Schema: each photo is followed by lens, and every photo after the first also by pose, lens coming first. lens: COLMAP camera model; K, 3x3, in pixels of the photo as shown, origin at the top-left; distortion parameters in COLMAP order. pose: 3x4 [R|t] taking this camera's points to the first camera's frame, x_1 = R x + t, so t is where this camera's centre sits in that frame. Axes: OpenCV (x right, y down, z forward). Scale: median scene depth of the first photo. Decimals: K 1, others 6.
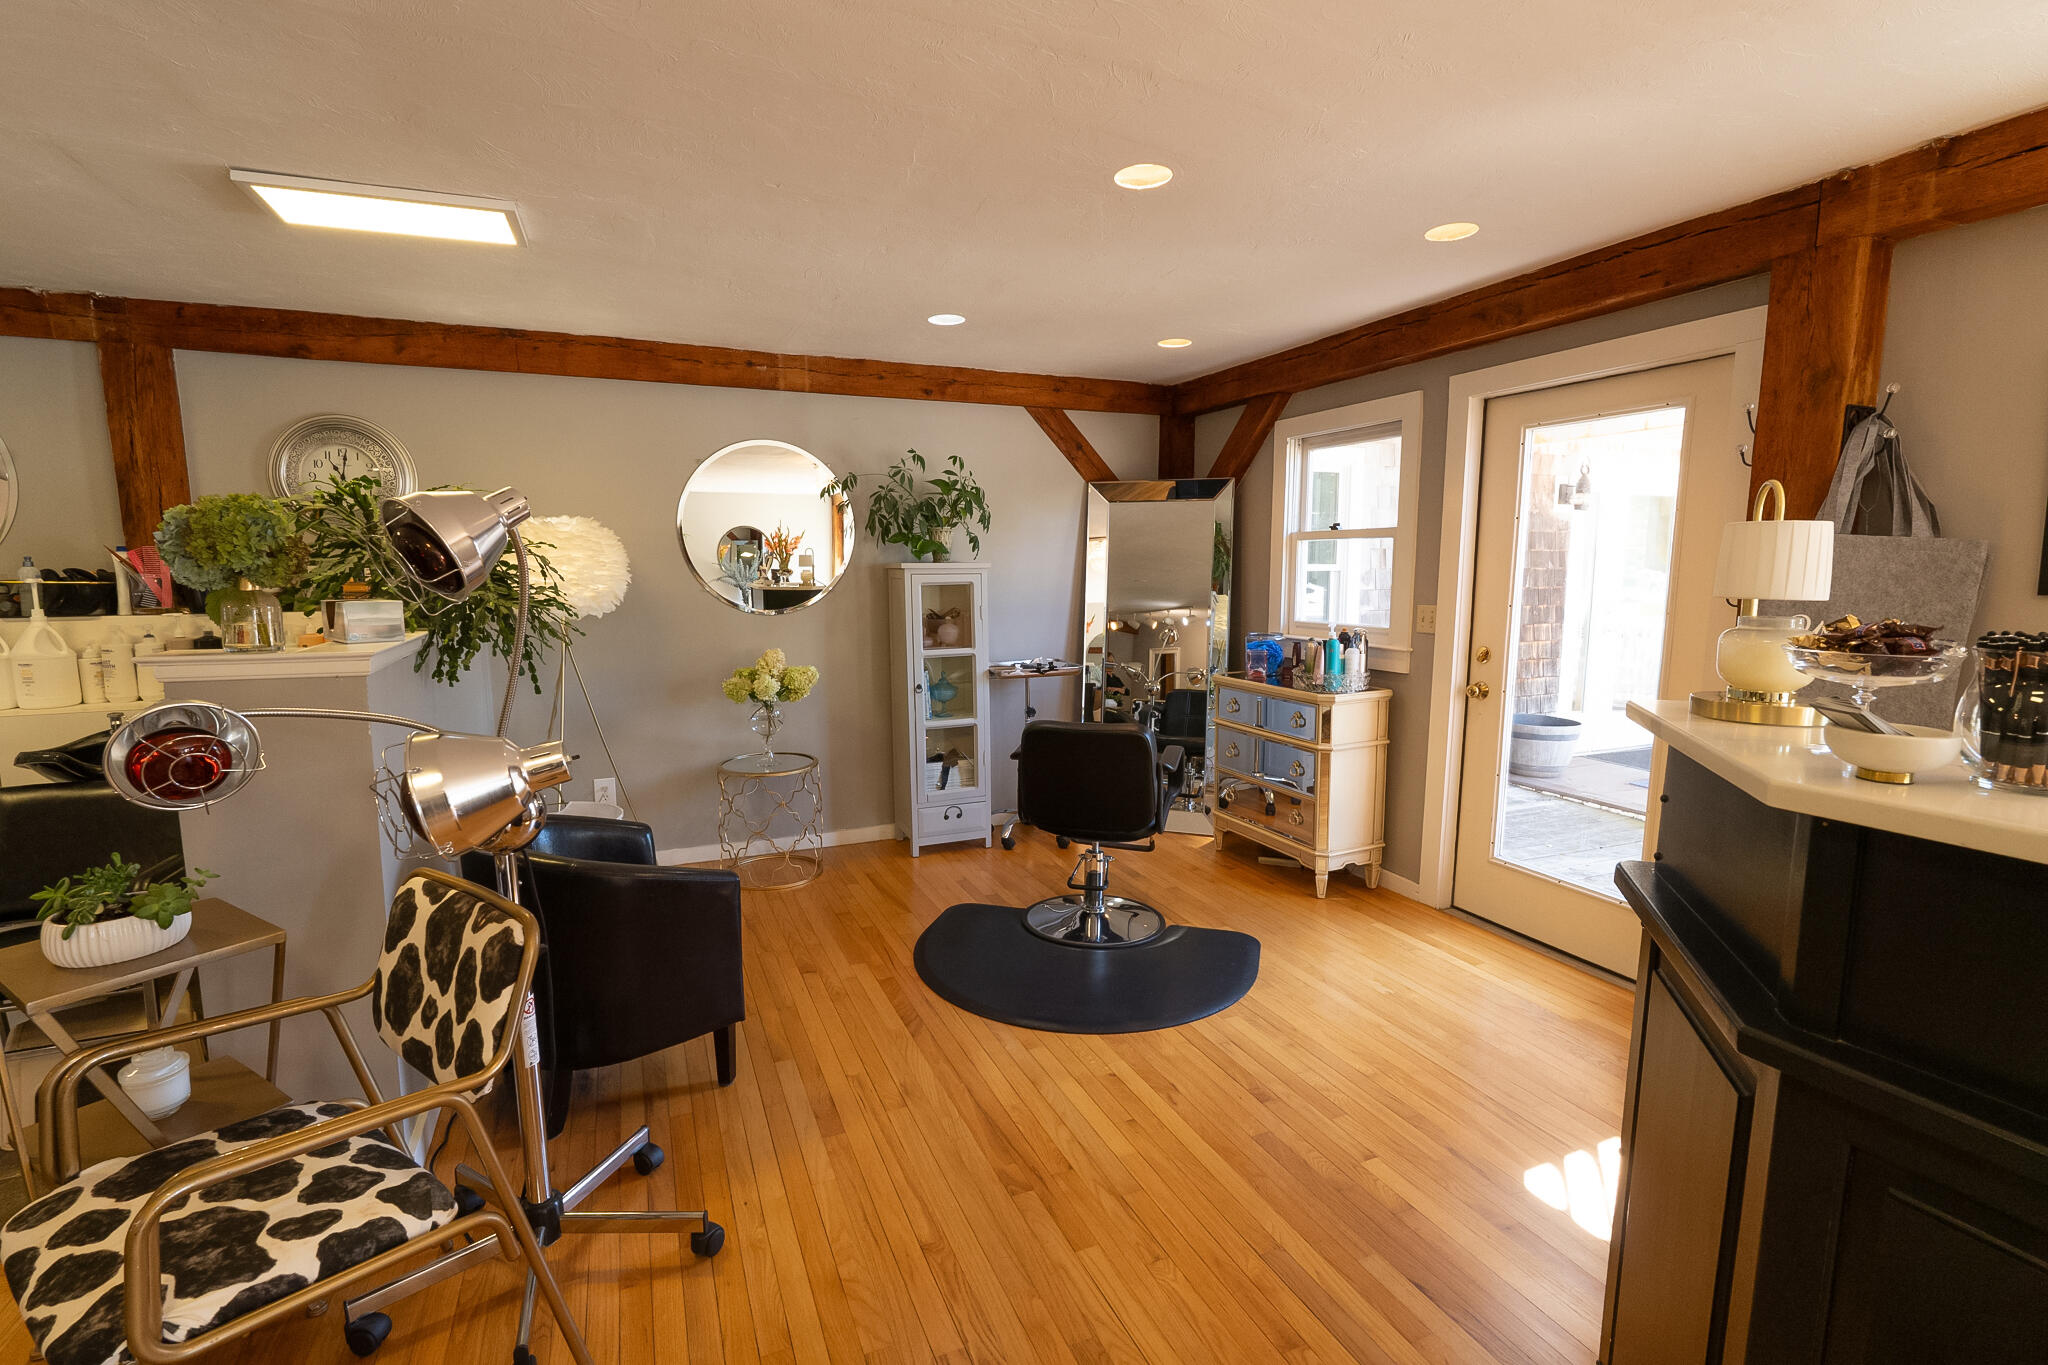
lens RADIAL K [[909.6, 0, 1004.9], [0, 909.6, 689.9], [0, 0, 1]] dist [-0.005336, 0.000143]
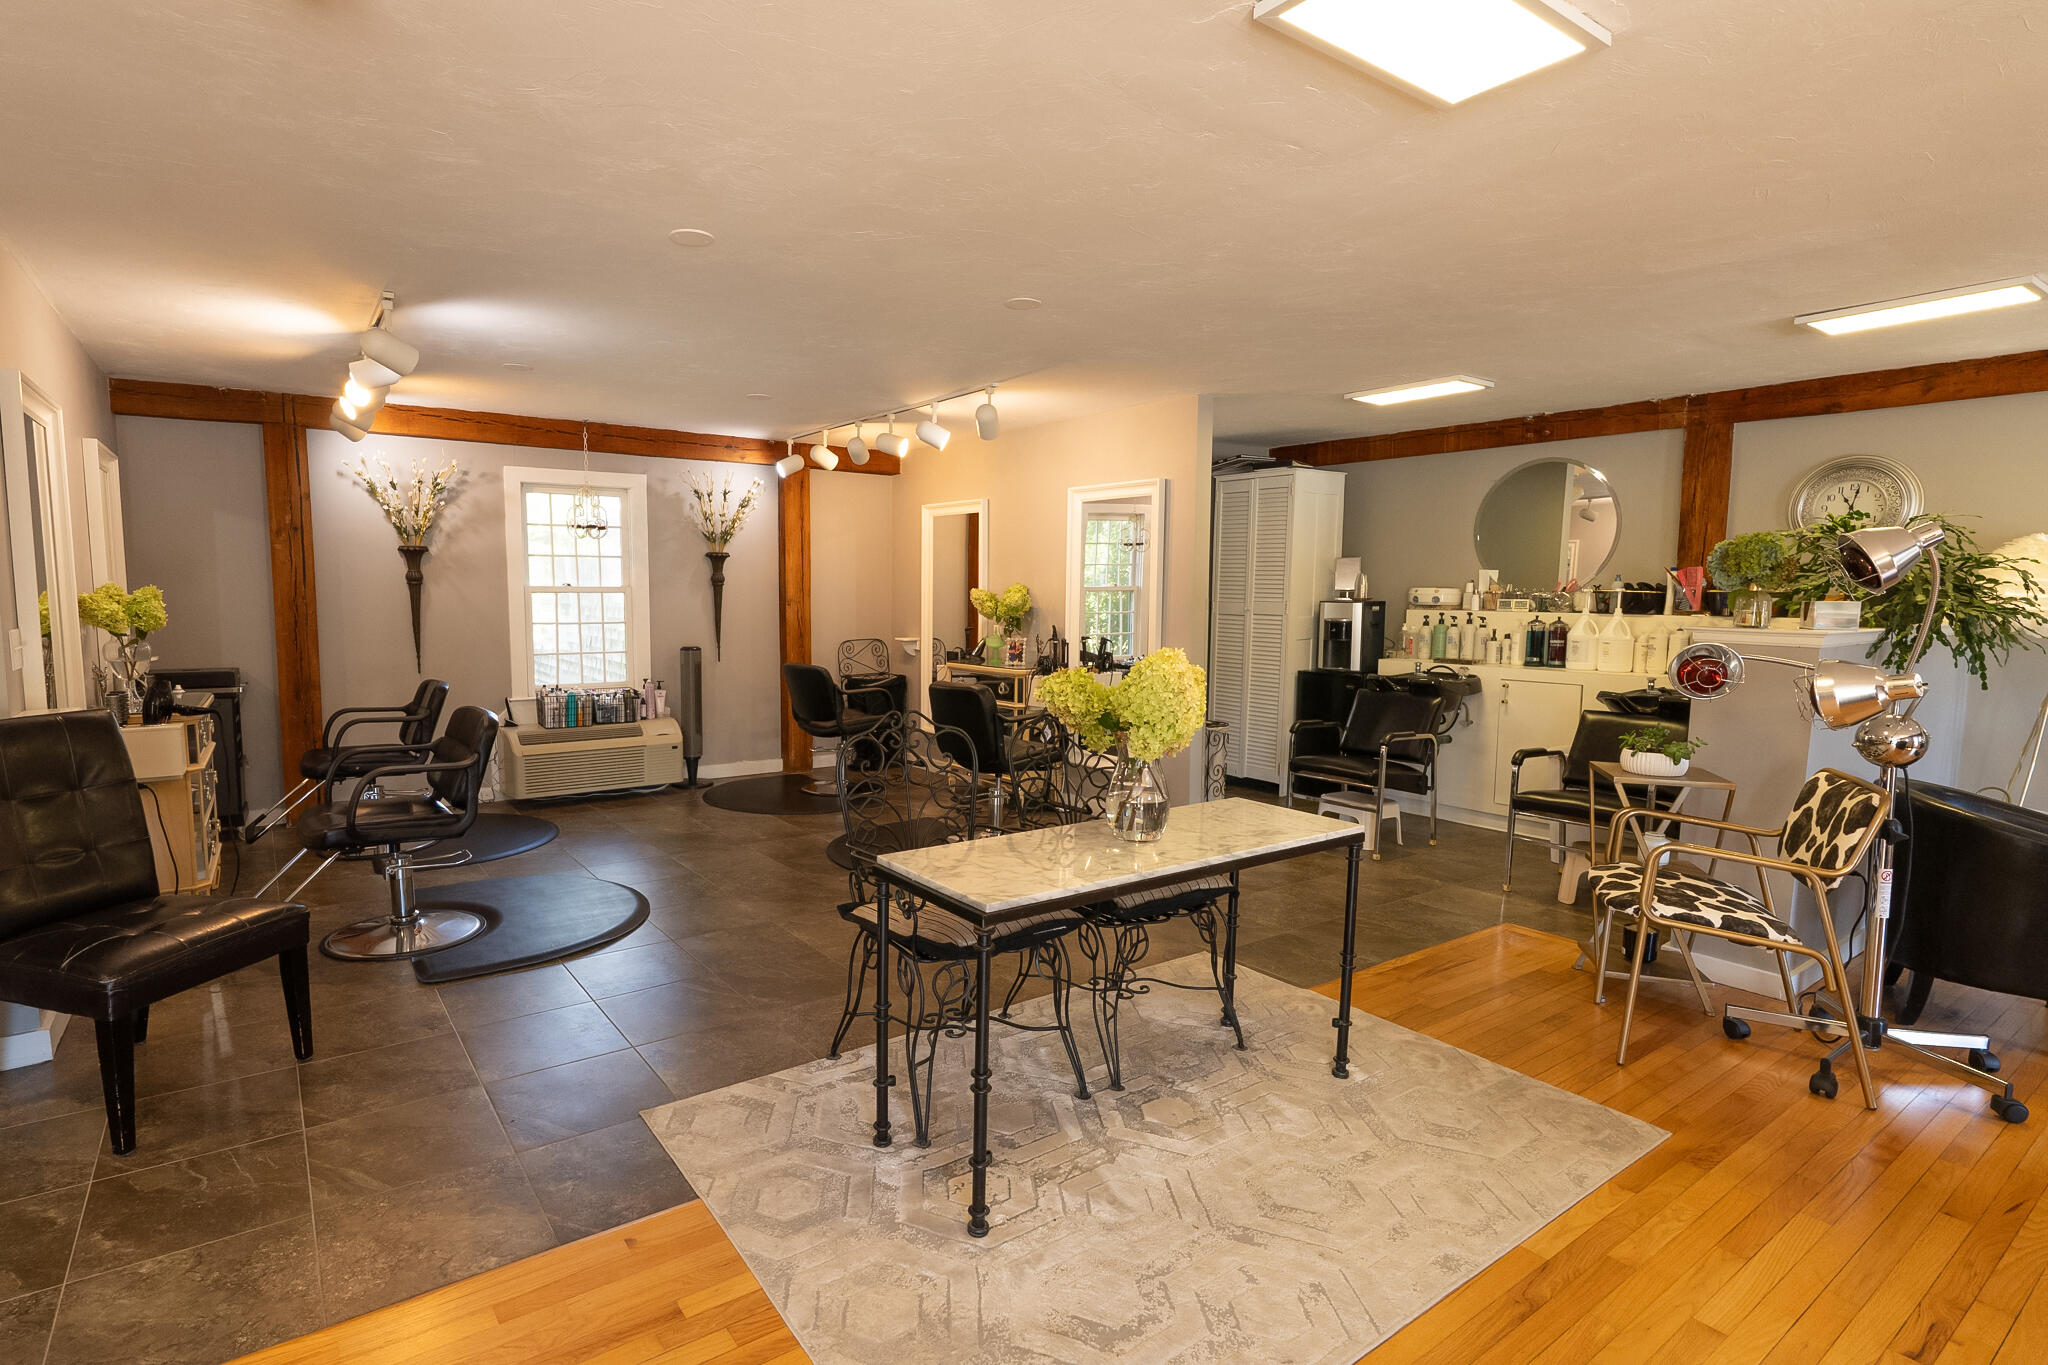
lens RADIAL K [[1007.7, 0, 949.3], [0, 1007.7, 678.9], [0, 0, 1]] dist [-0.009760, 0.001840]
pose [[0.197662, 0.093311, -0.975819, 0.759066], [-0.140972, 0.987818, 0.065904, 0.153088], [0.970081, 0.124536, 0.208408, -0.883476]]
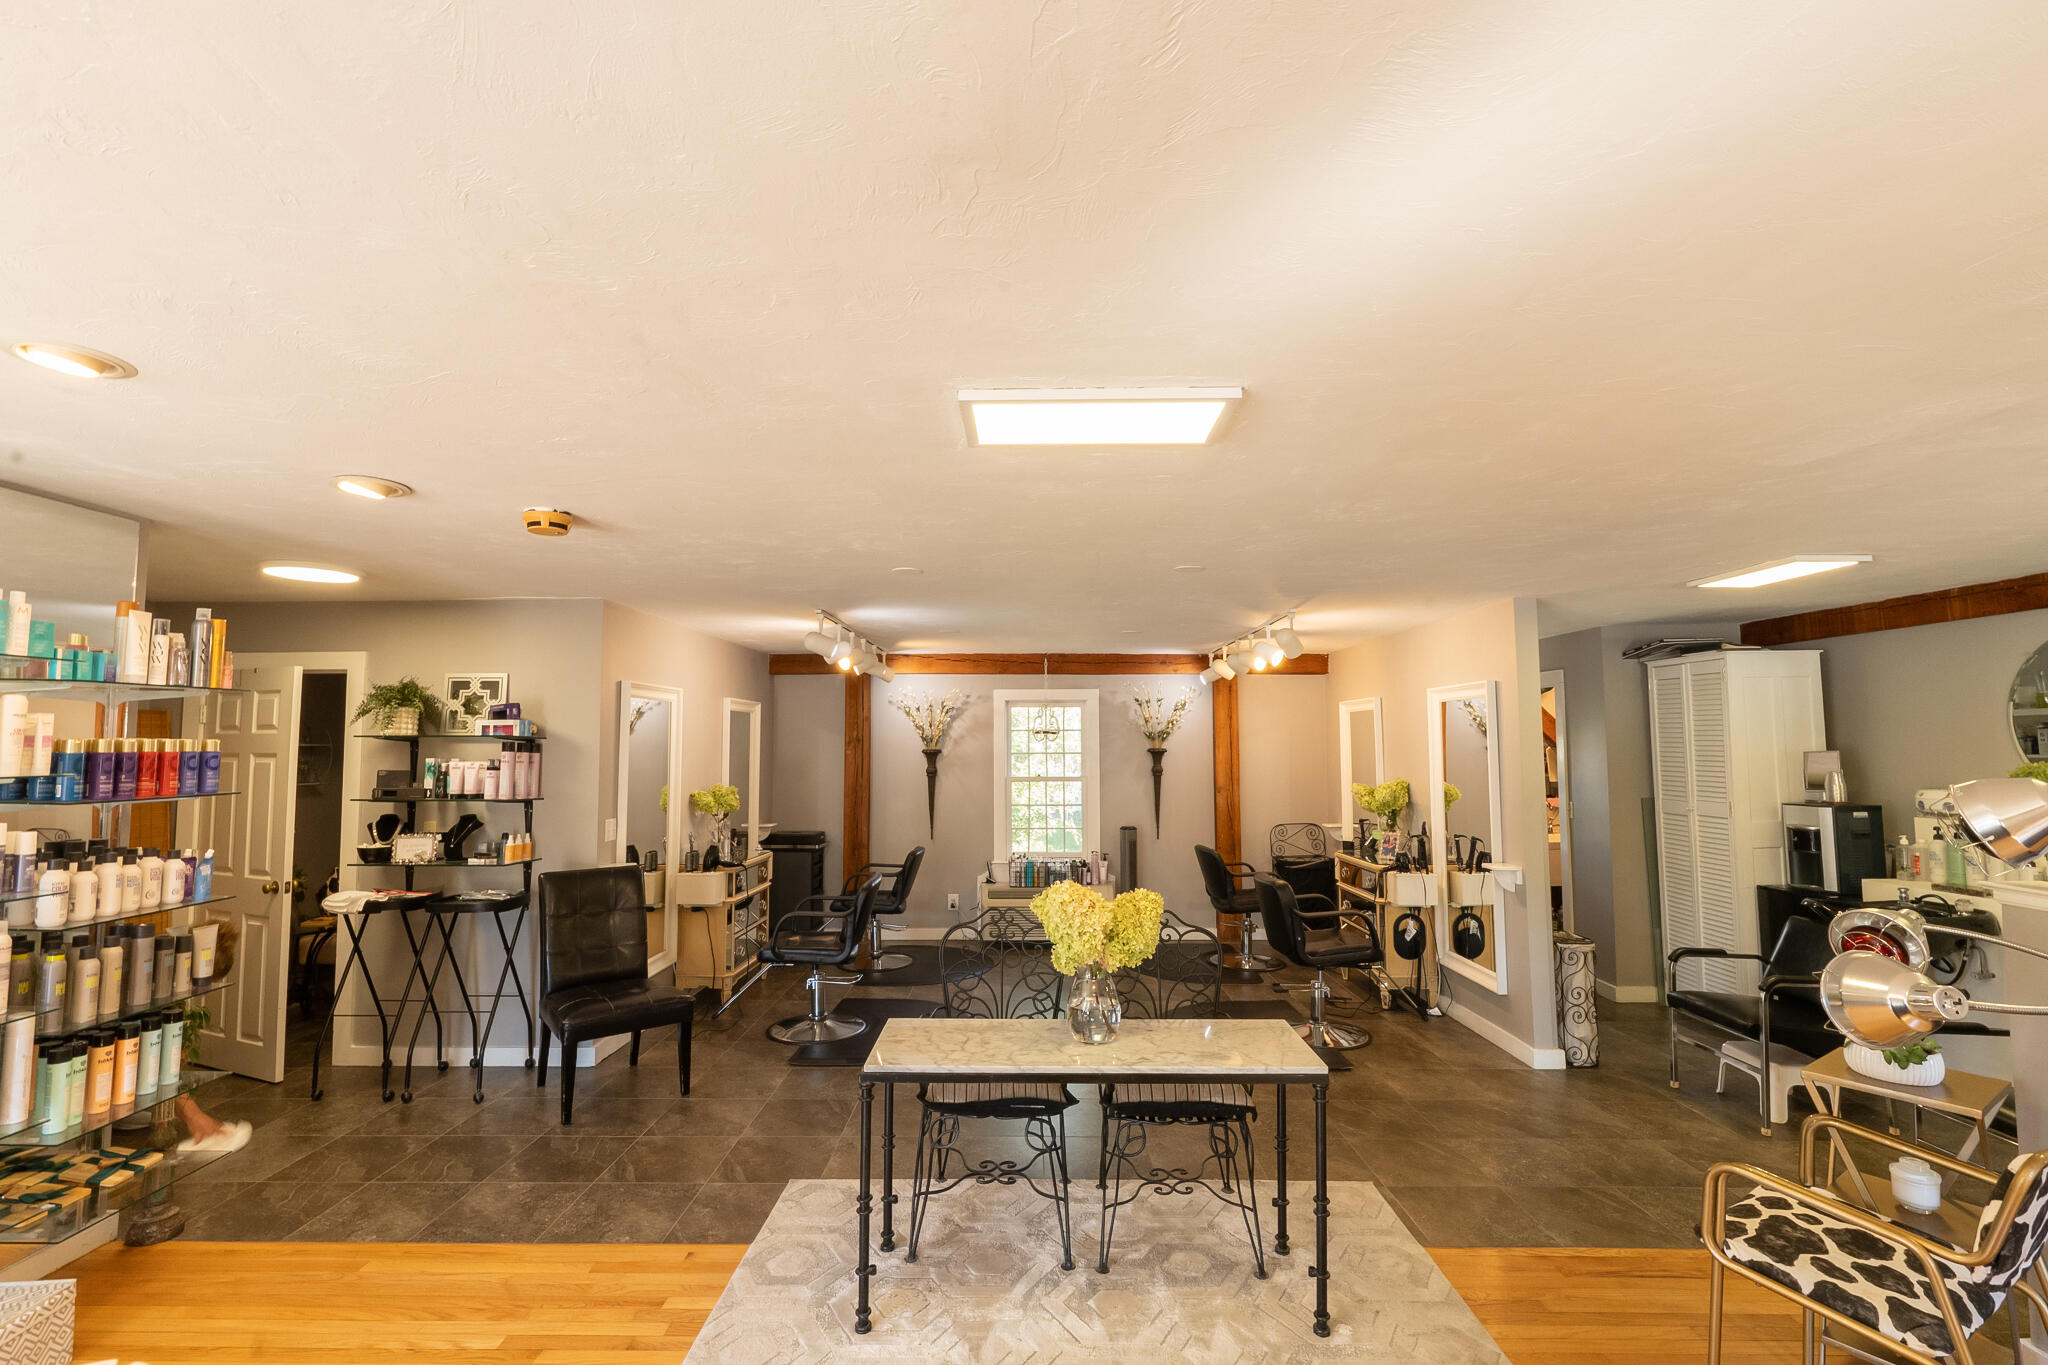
lens RADIAL K [[909.6, 0, 1029.1], [0, 909.6, 679.6], [0, 0, 1]] dist [-0.005336, 0.000143]
pose [[-0.388319, -0.066382, -0.919131, 0.927551], [-0.124975, 0.991981, -0.018844, -0.143344], [0.913011, 0.107551, -0.393501, 0.214737]]
